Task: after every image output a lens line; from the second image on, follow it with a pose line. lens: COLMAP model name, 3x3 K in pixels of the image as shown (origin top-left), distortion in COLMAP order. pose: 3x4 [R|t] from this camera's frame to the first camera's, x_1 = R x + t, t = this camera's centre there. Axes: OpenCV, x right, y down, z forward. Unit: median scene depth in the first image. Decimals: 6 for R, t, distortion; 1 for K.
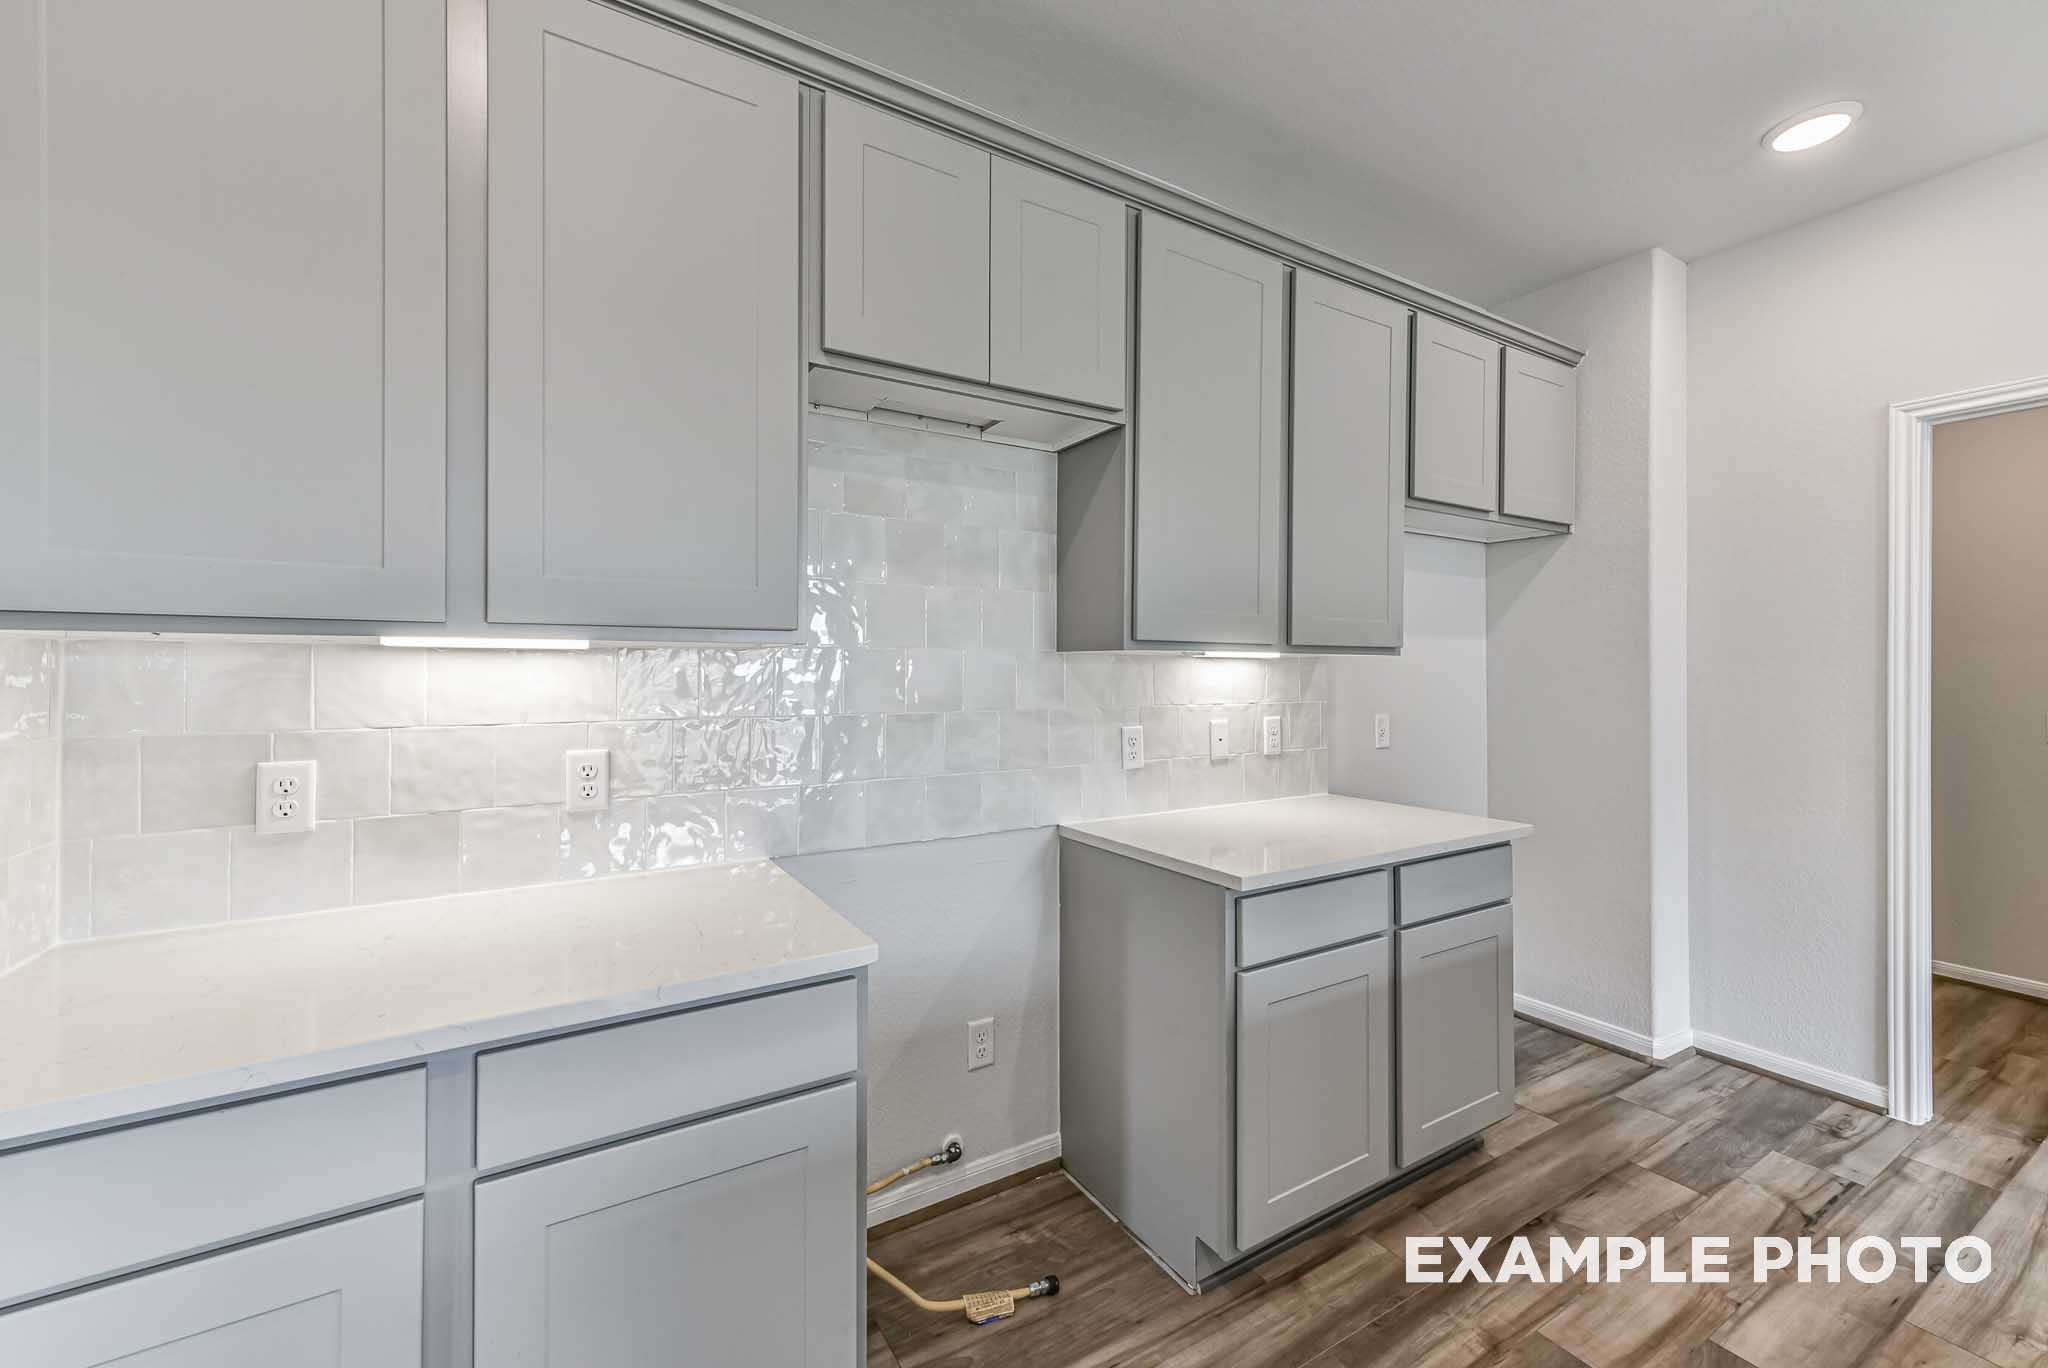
lens RADIAL K [[819.1, 0, 1016.1], [0, 819.1, 665.0], [0, 0, 1]] dist [0.008762, -0.000028]
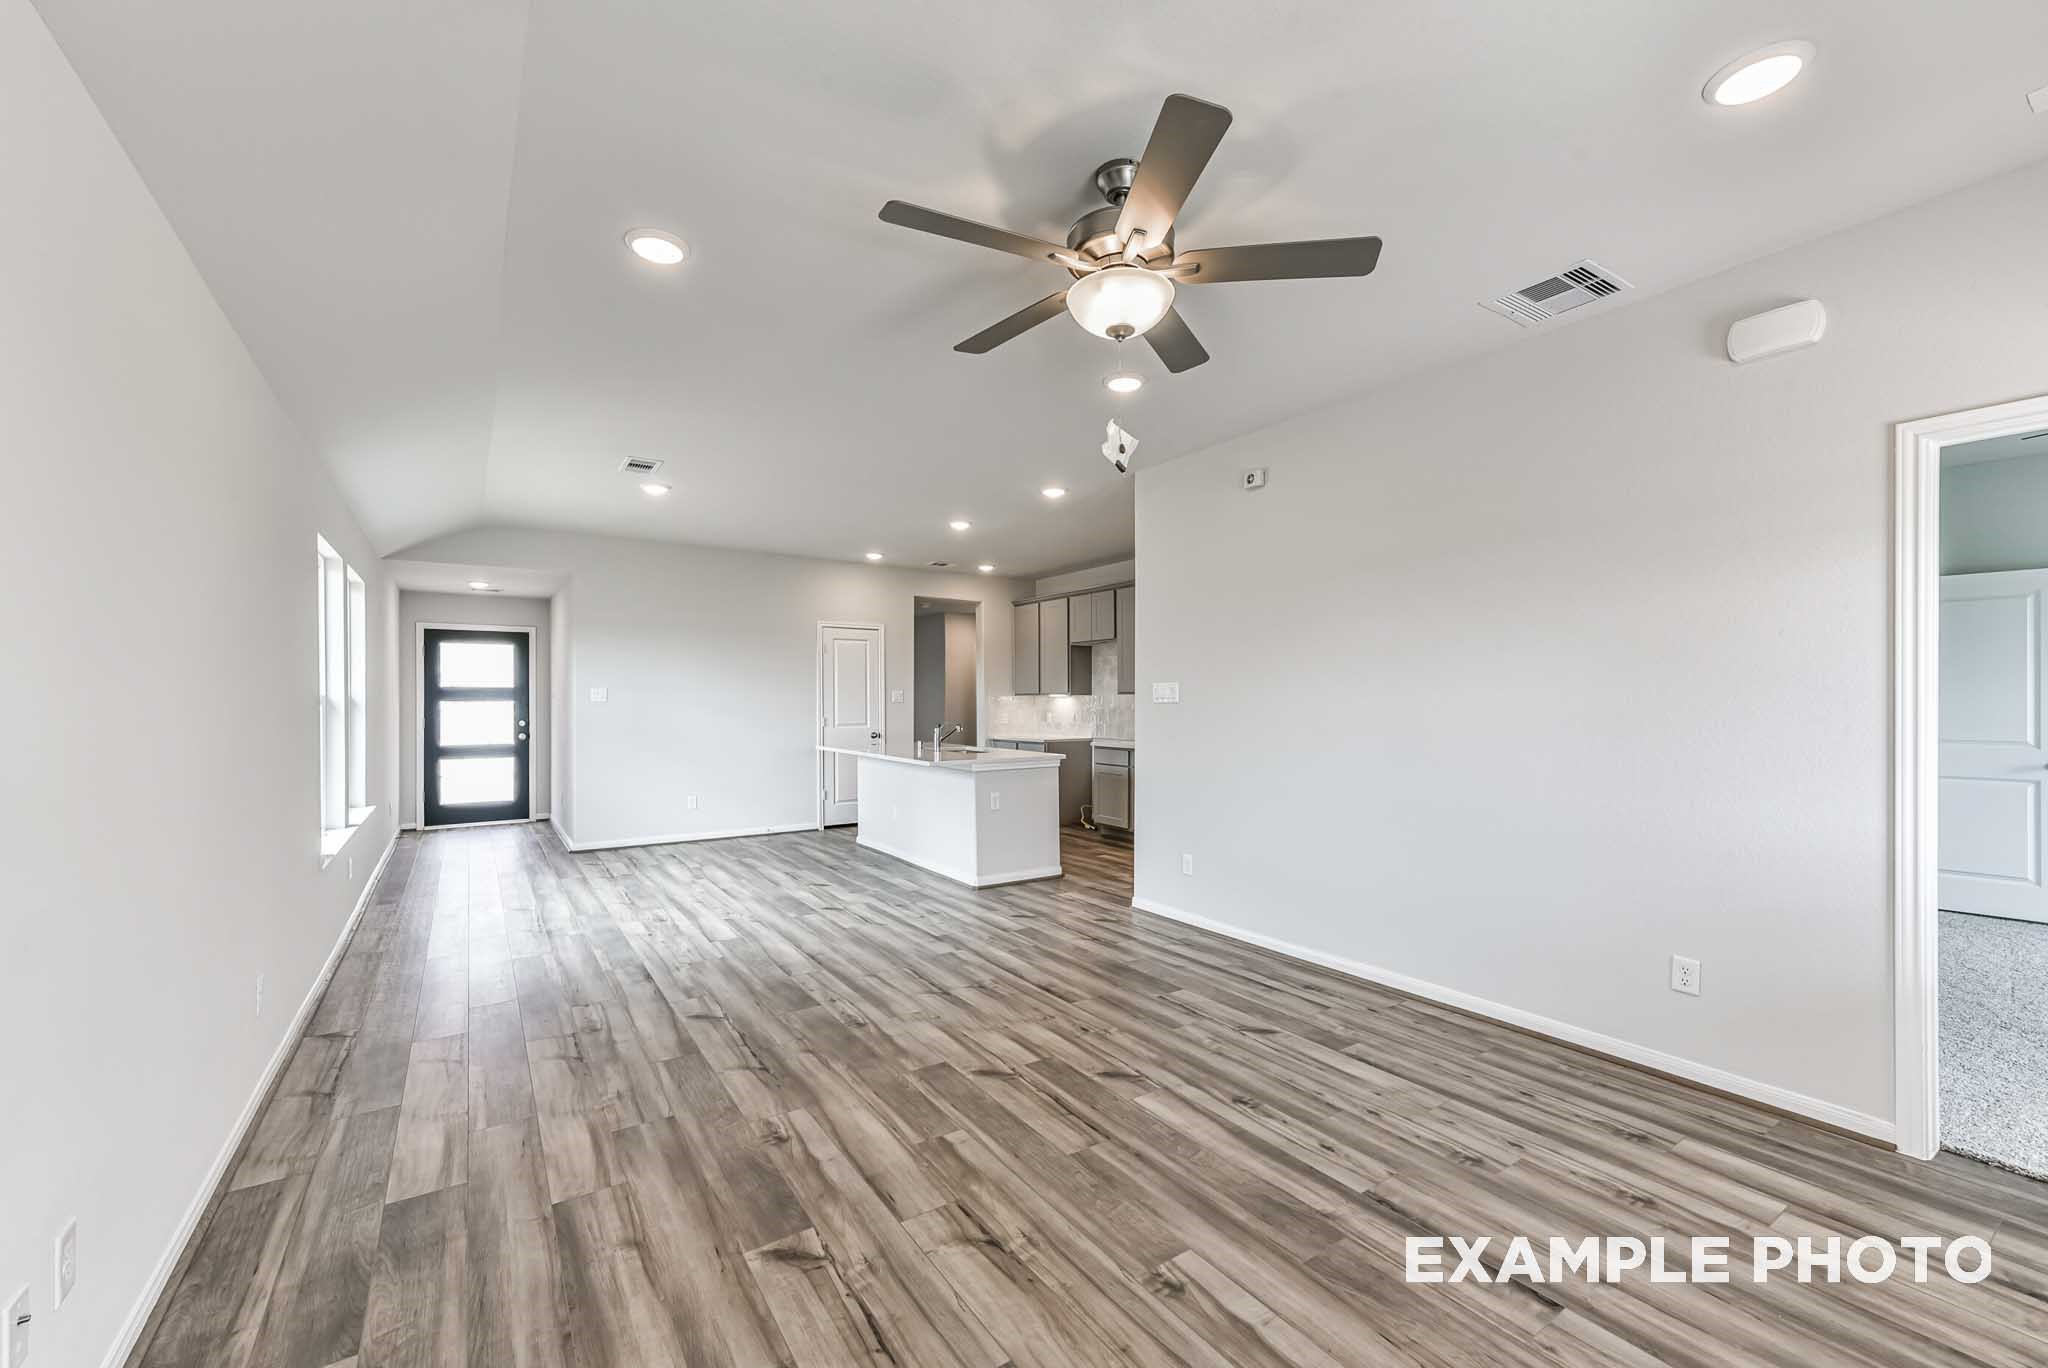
lens RADIAL K [[807.4, 0, 1017.1], [0, 807.4, 711.9], [0, 0, 1]] dist [0.010215, 0.000049]
pose [[0.049412, 0.012458, -0.998701, 3.669504], [0.005726, 0.999902, 0.012756, 0.011708], [0.998762, -0.006348, 0.049336, 0.247877]]
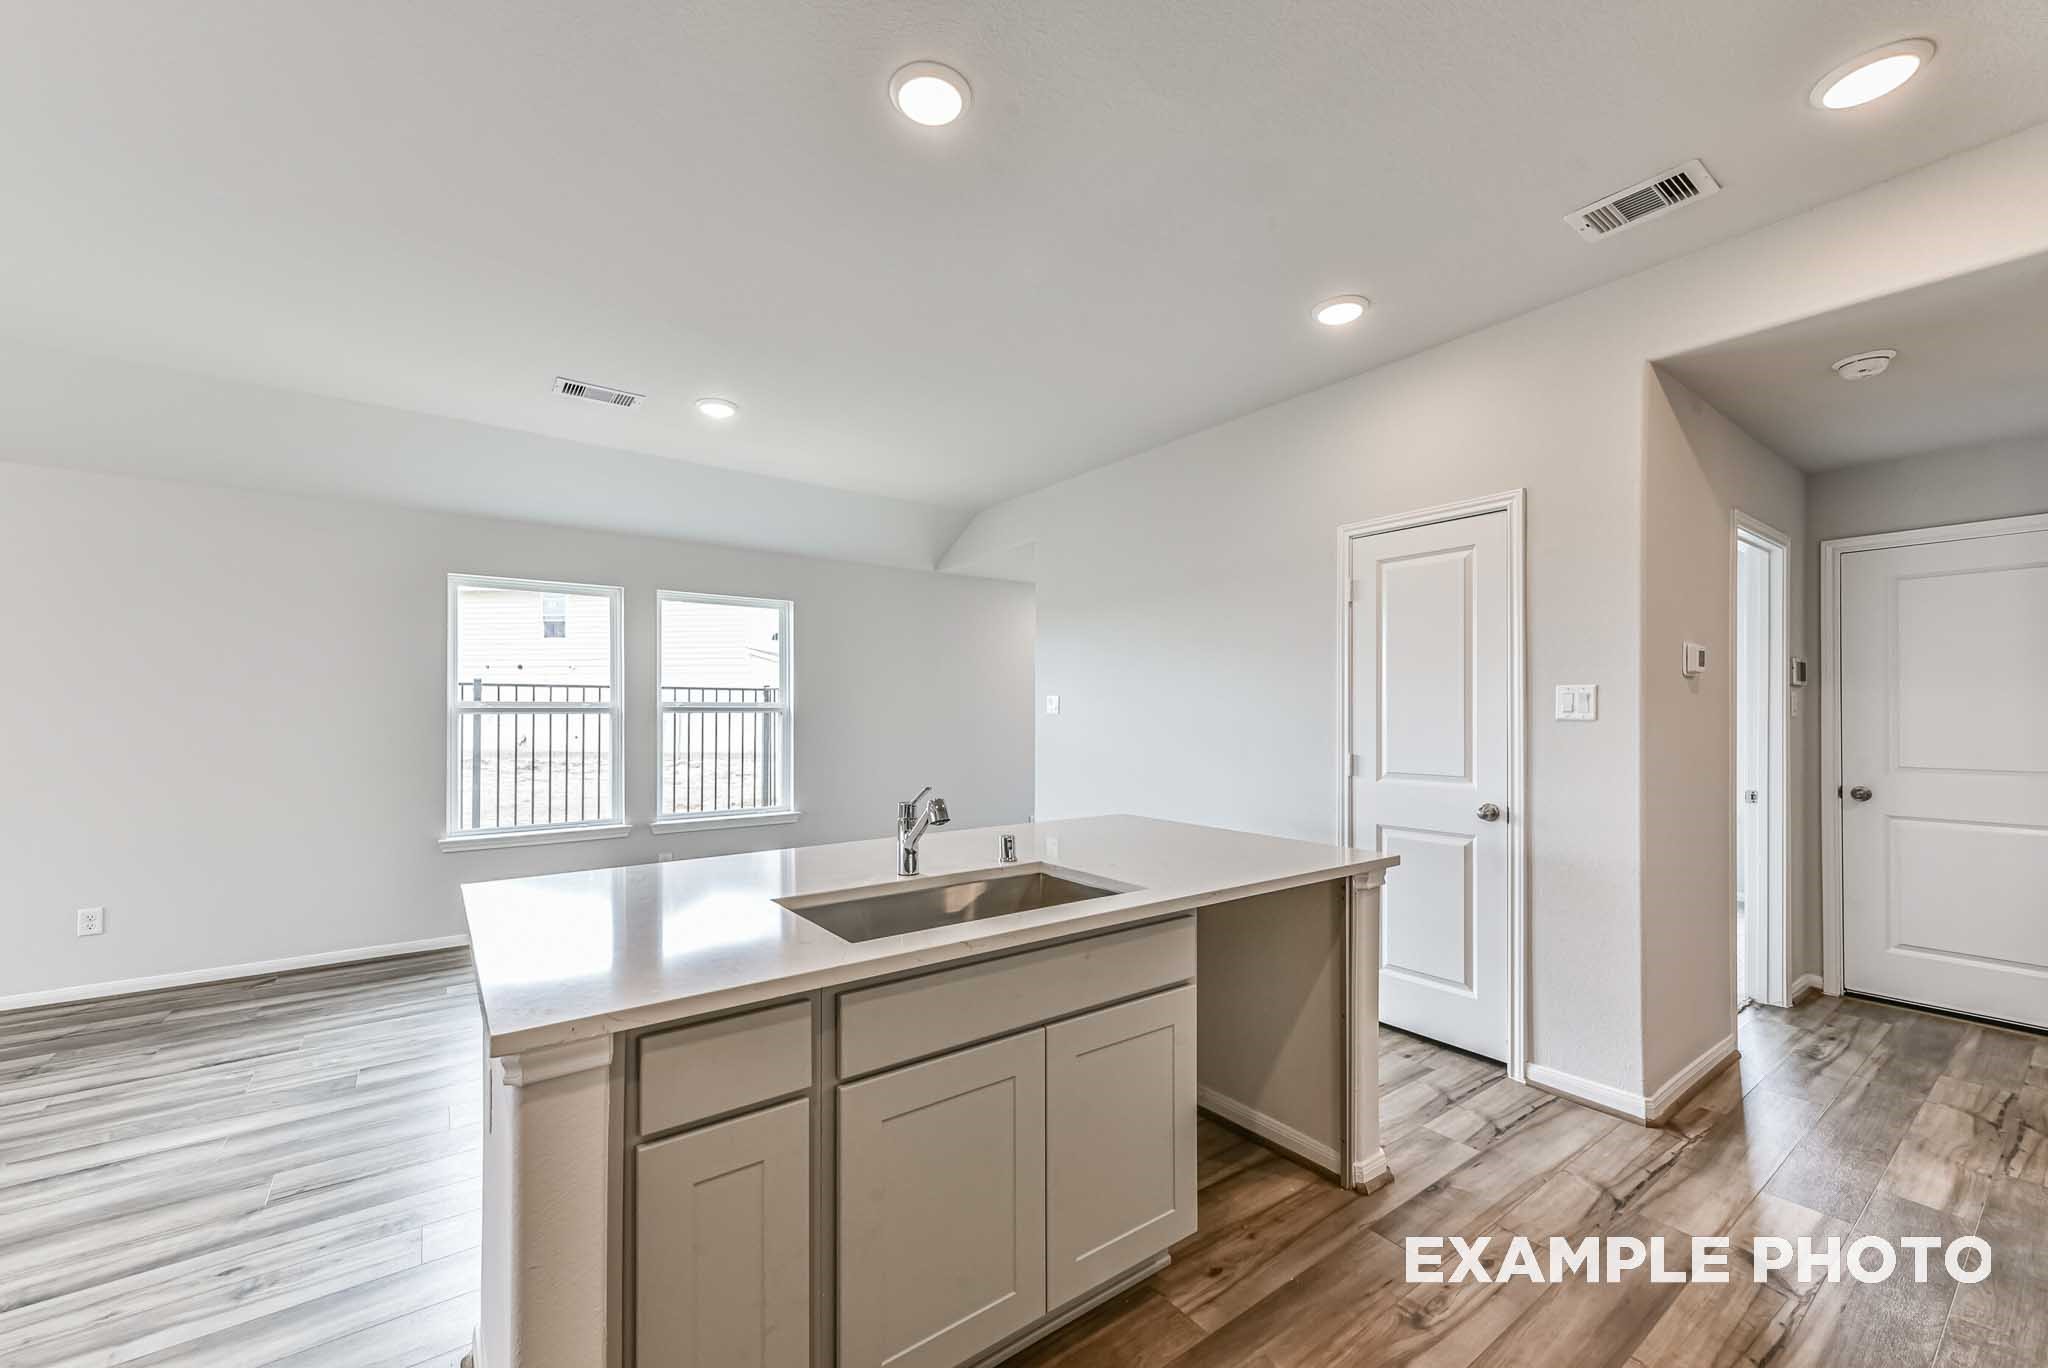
lens RADIAL K [[807.4, 0, 1017.1], [0, 807.4, 711.9], [0, 0, 1]] dist [0.010215, 0.000049]
pose [[-0.996041, -0.003130, -0.088845, 0.724520], [-0.002617, 0.999979, -0.005896, 0.009817], [0.088861, -0.005640, -0.996028, 1.029207]]
